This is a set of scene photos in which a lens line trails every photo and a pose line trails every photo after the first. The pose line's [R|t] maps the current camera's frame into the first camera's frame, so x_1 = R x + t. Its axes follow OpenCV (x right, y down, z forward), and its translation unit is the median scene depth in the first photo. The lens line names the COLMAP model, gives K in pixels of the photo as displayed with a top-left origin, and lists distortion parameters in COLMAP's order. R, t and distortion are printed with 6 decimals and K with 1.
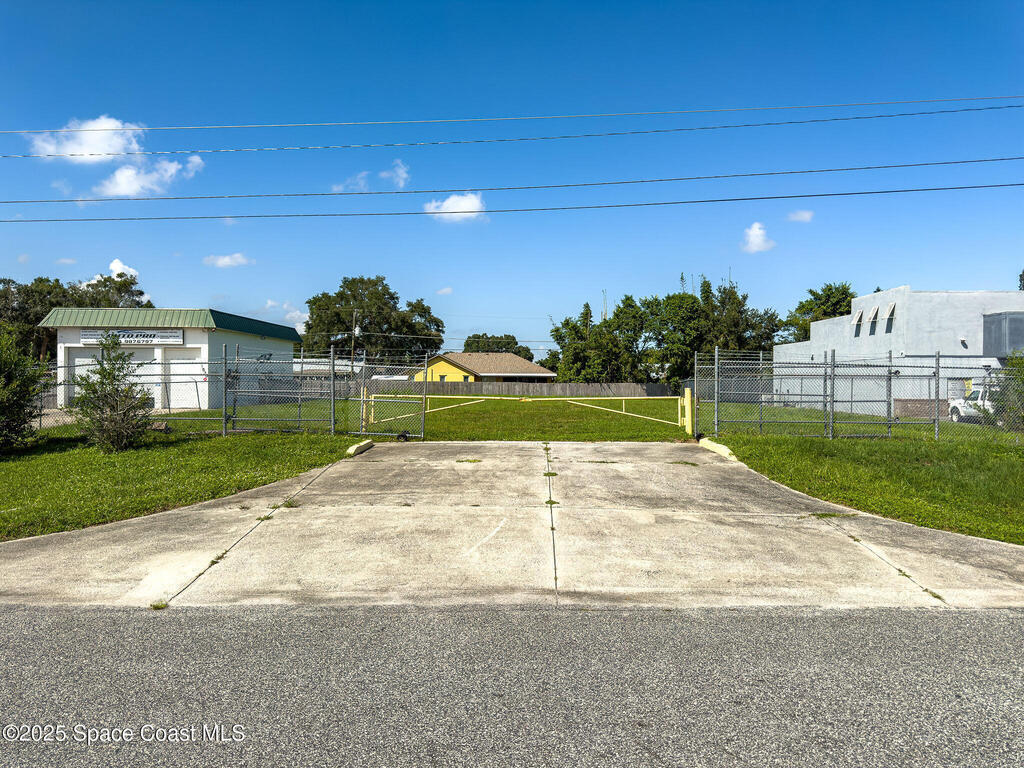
lens RADIAL K [[722.4, 0, 512.0], [0, 722.4, 384.0], [0, 0, 1]] dist [0.122915, -0.177817]
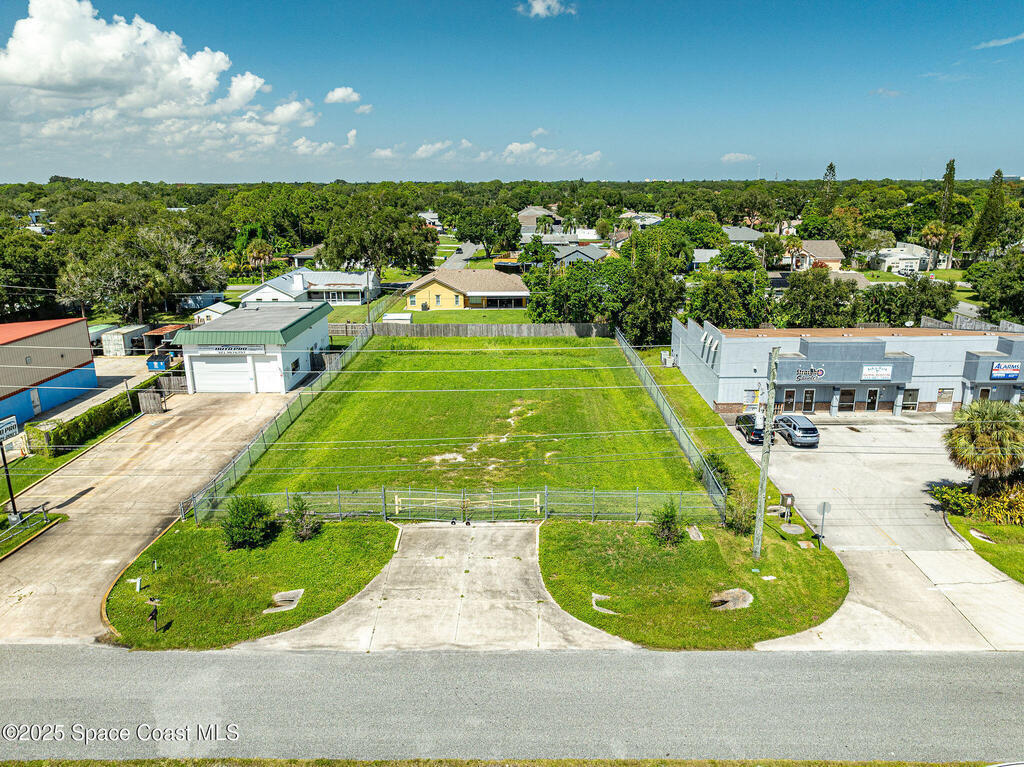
lens RADIAL K [[713.0, 0, 508.9], [0, 713.0, 382.6], [0, 0, 1]] dist [-0.020275, 0.023513]
pose [[0.999887, -0.011199, -0.010000, 0.050026], [0.013489, 0.962513, 0.270900, -0.265993], [0.006591, -0.271005, 0.962555, -0.300198]]
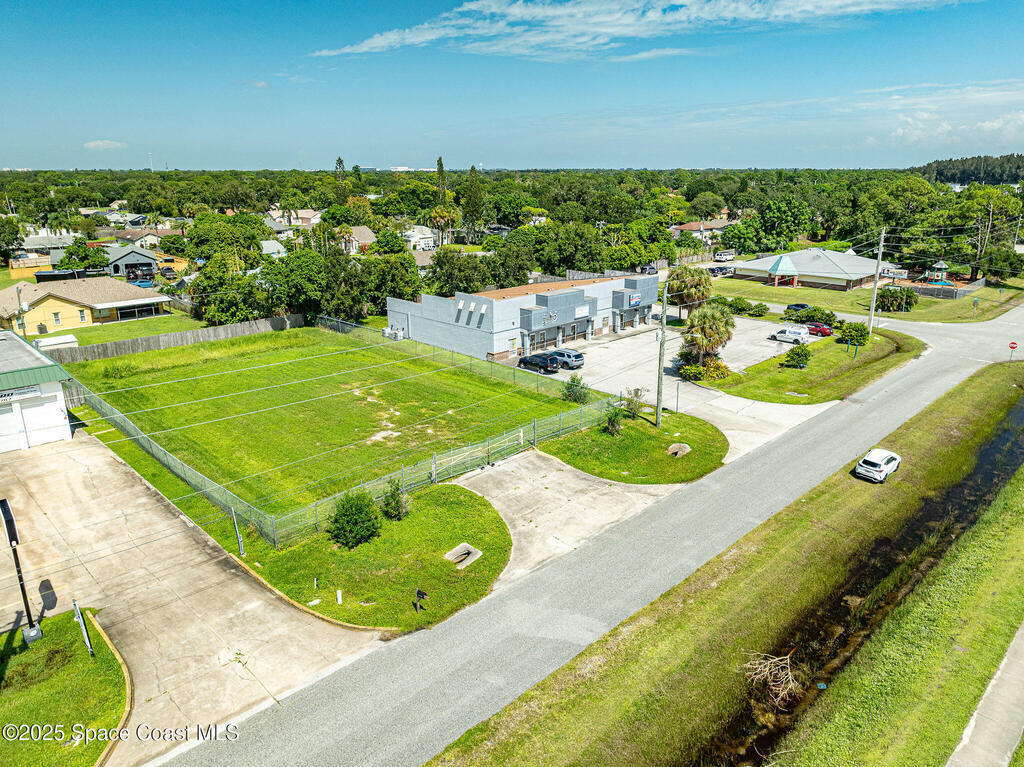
lens RADIAL K [[722.0, 0, 515.9], [0, 722.0, 383.1], [0, 0, 1]] dist [-0.012314, -0.000925]
pose [[0.702938, -0.209174, 0.679797, -0.473457], [0.005547, 0.957360, 0.288845, -0.281034], [-0.711229, -0.199269, 0.674125, -0.246755]]
